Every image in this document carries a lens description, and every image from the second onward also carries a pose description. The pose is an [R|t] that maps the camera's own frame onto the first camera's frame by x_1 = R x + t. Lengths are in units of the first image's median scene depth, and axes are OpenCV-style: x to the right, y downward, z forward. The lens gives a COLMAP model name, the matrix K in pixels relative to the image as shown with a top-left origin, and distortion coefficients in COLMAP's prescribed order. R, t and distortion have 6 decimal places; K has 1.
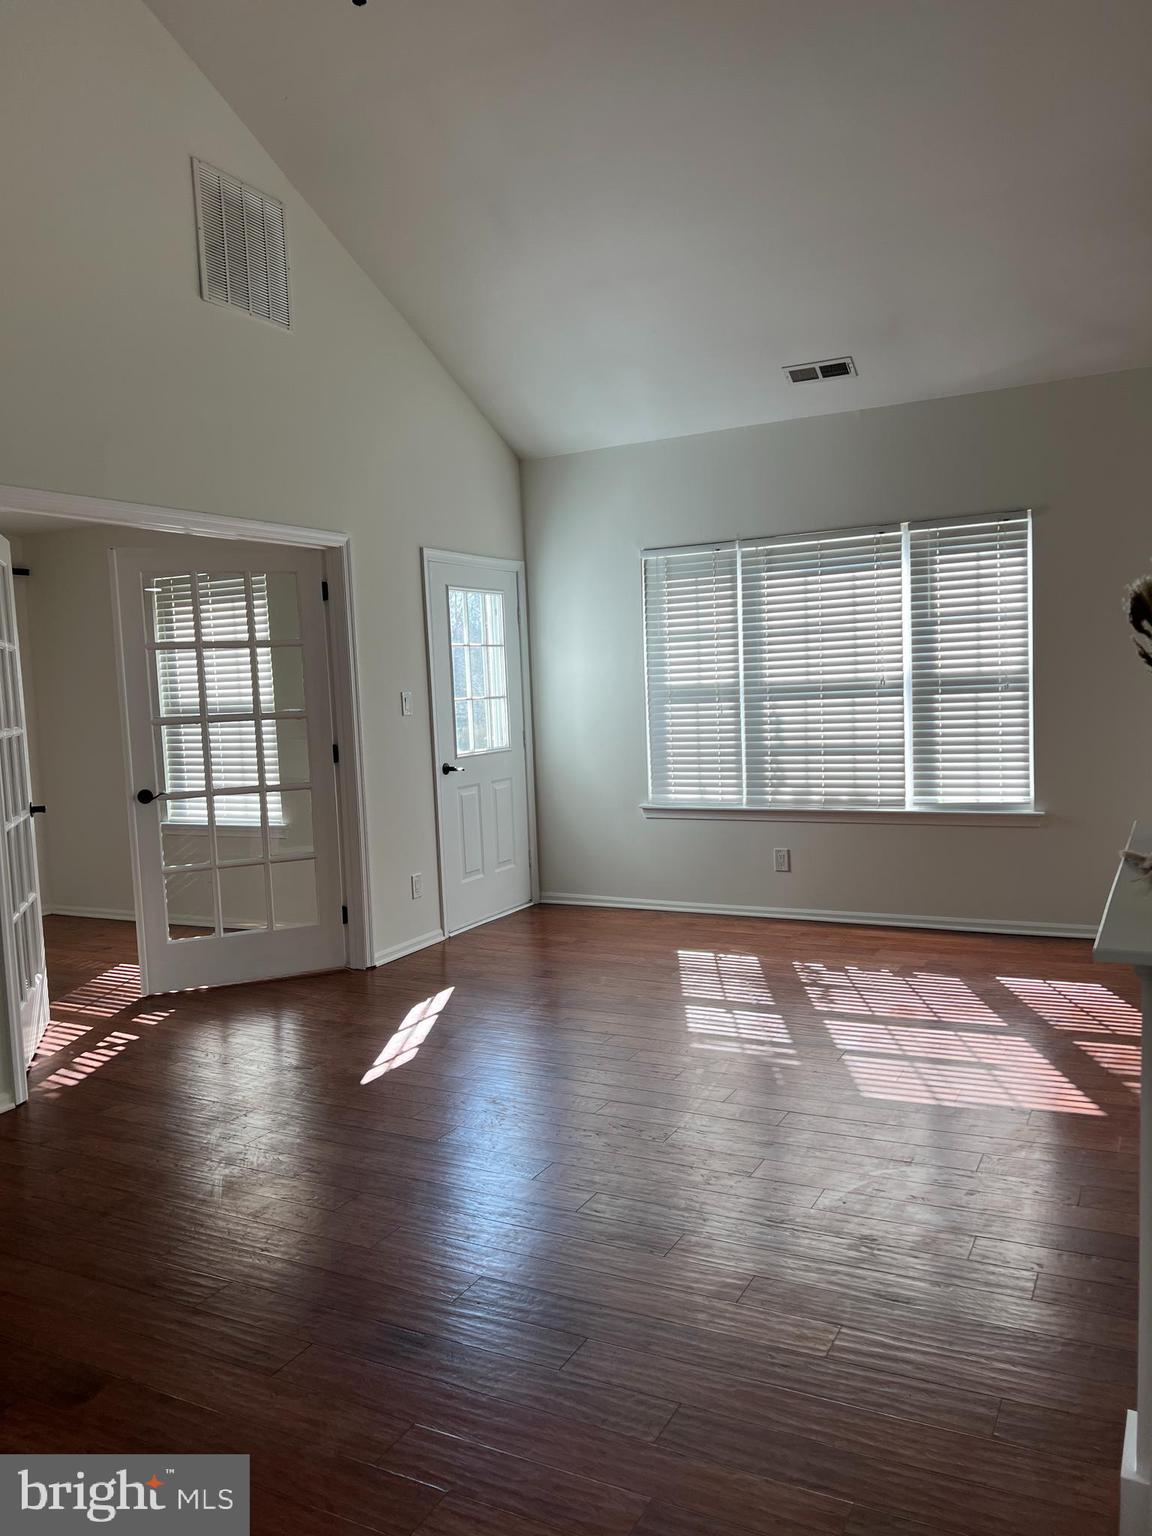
lens RADIAL K [[1149.2, 0, 581.2], [0, 1149.2, 765.0], [0, 0, 1]] dist [0.006809, 0.002996]
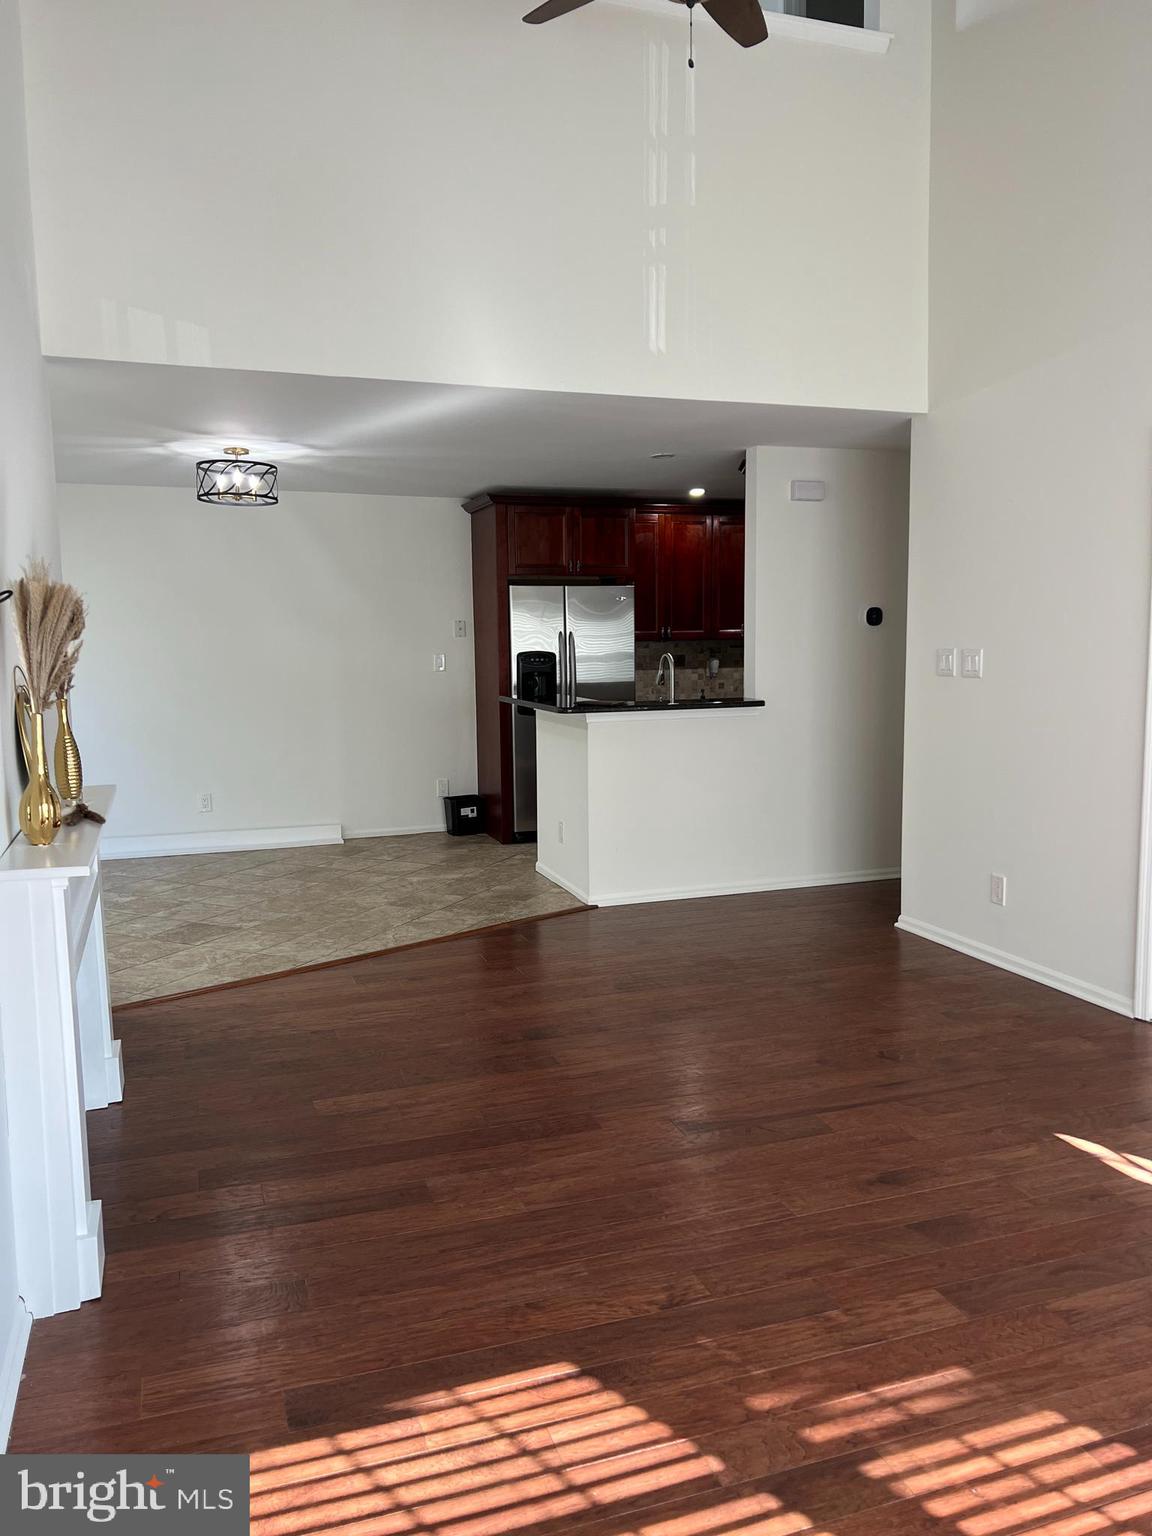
lens RADIAL K [[1153.6, 0, 586.9], [0, 1153.6, 768.7], [0, 0, 1]] dist [0.056228, -0.064068]
pose [[-0.674192, 0.131909, -0.726680, 0.483211], [-0.010356, 0.982136, 0.187888, -0.100212], [0.738483, 0.134198, -0.660783, 1.043163]]
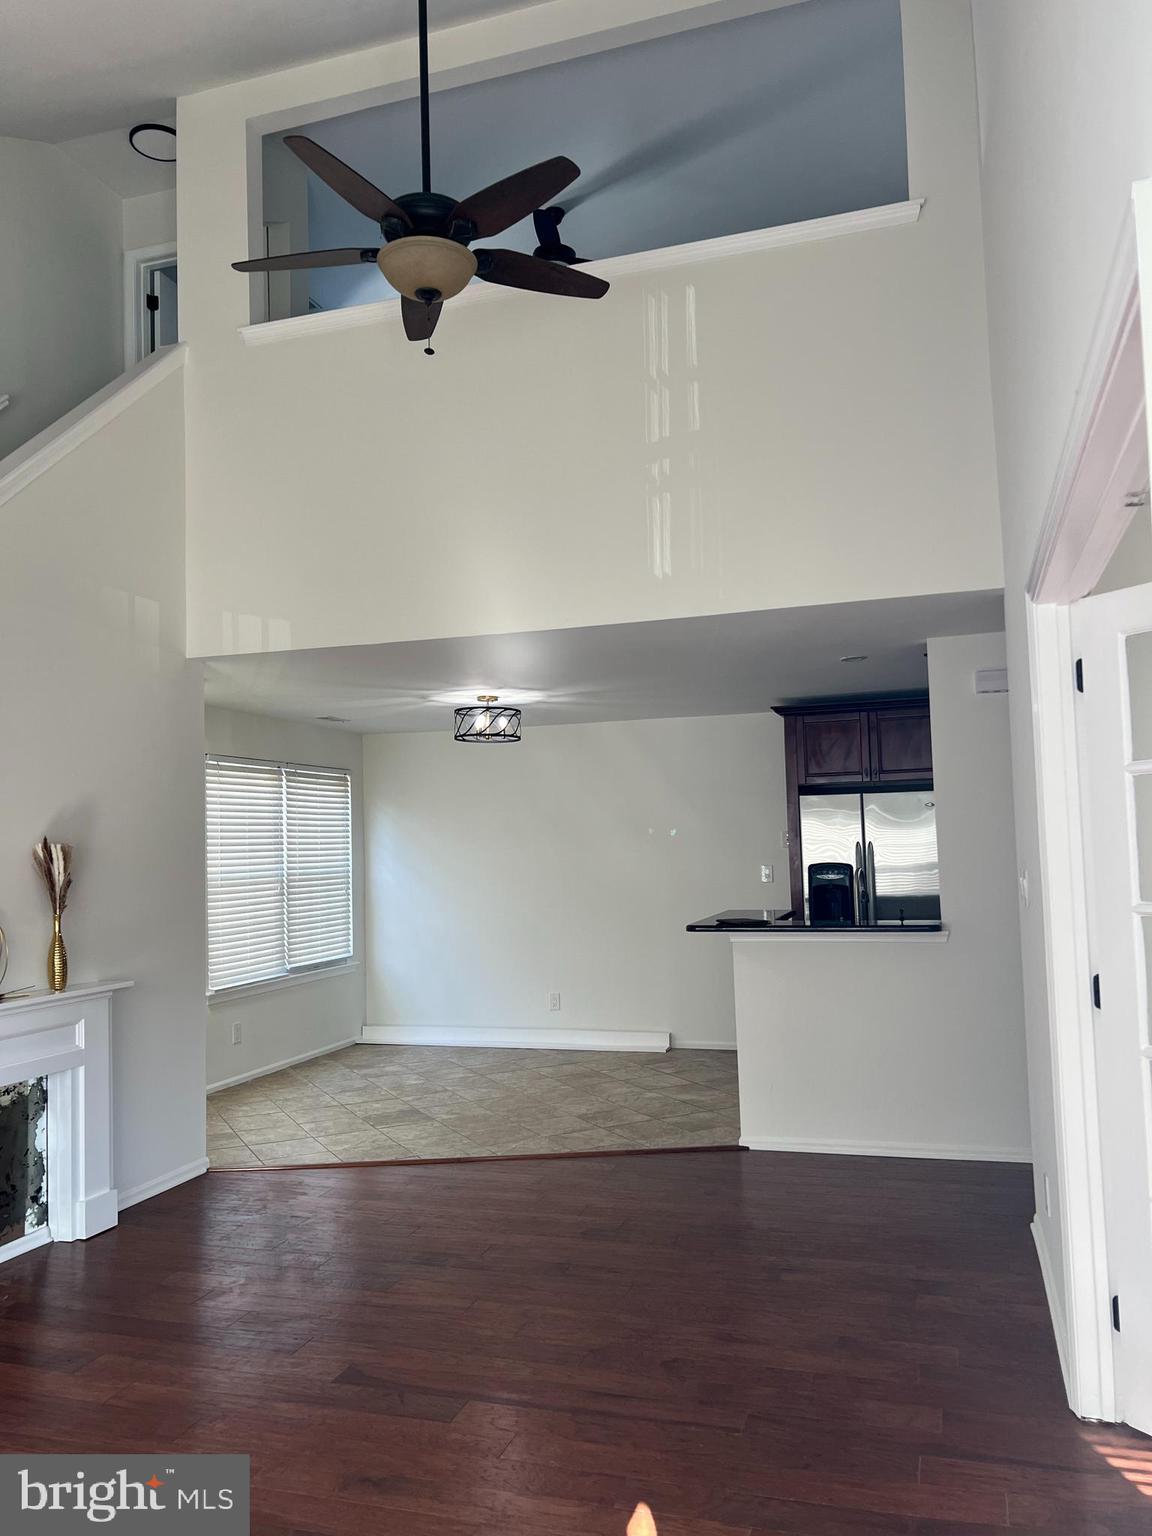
lens RADIAL K [[1161.4, 0, 582.9], [0, 1161.4, 771.6], [0, 0, 1]] dist [0.098607, -0.105776]
pose [[-0.982665, 0.054995, -0.177043, -0.053422], [0.054802, 0.998479, 0.005984, -0.105398], [0.177103, -0.003822, -0.984185, 1.350926]]
